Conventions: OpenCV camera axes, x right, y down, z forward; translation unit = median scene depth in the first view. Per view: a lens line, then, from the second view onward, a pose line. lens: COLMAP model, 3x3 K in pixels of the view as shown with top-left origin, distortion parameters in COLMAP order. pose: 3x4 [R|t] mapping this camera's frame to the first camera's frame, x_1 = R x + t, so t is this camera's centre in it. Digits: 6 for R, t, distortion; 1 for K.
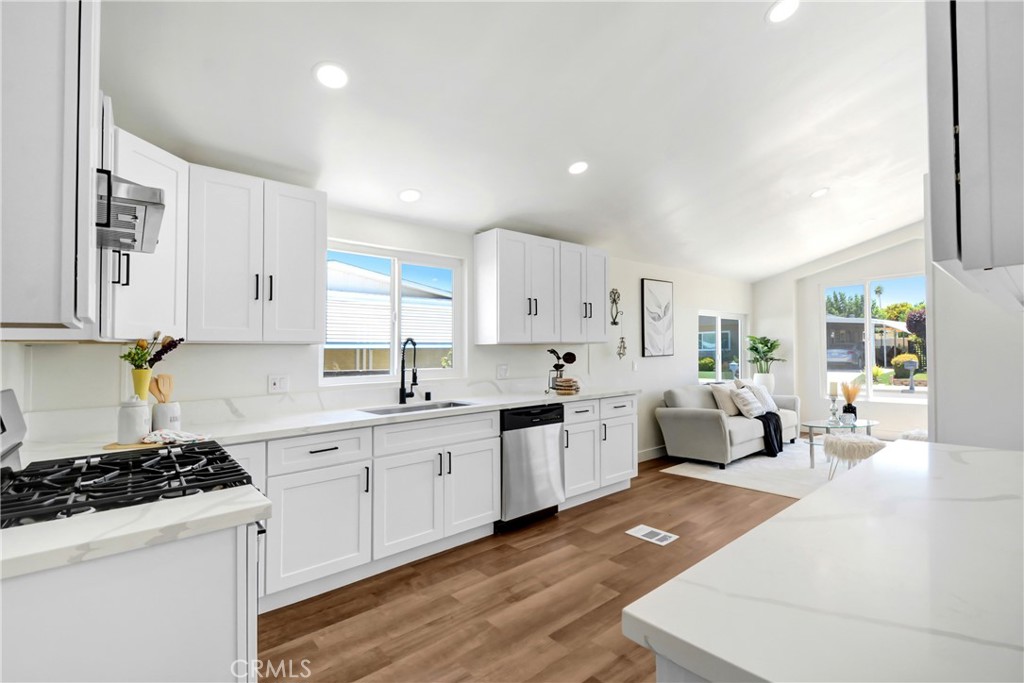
lens RADIAL K [[461.9, 0, 511.1], [0, 461.9, 348.5], [0, 0, 1]] dist [0.008710, -0.011609]
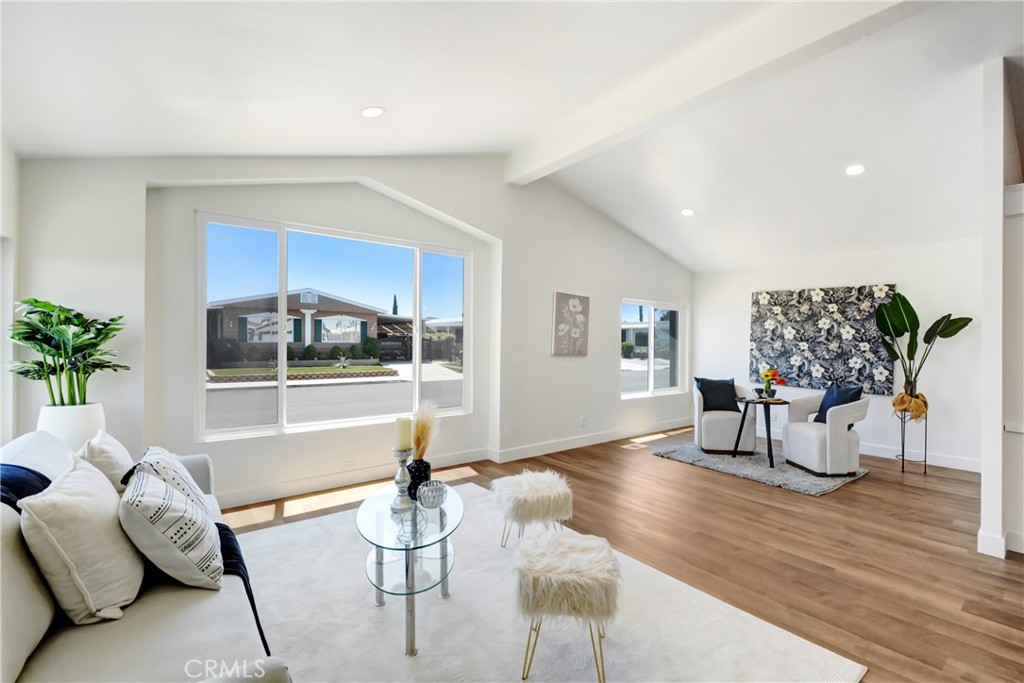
lens RADIAL K [[461.9, 0, 523.8], [0, 461.9, 339.3], [0, 0, 1]] dist [0.008710, -0.011609]
pose [[0.037411, 0.025198, 0.998982, 0.258513], [-0.013339, 0.999606, -0.024714, 0.007952], [-0.999211, -0.012401, 0.037732, 0.845874]]
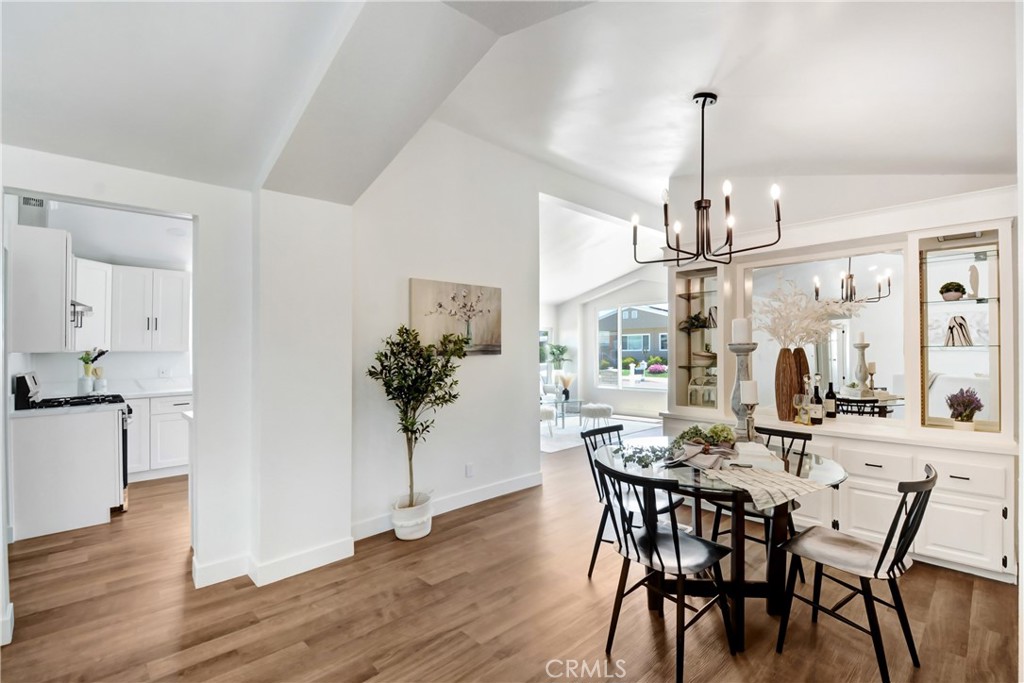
lens RADIAL K [[461.9, 0, 512.8], [0, 461.9, 350.4], [0, 0, 1]] dist [0.008710, -0.011609]
pose [[0.998539, 0.006645, 0.053634, 0.451578], [-0.007038, 0.999950, 0.007139, -0.020736], [-0.053583, -0.007506, 0.998535, -0.534446]]
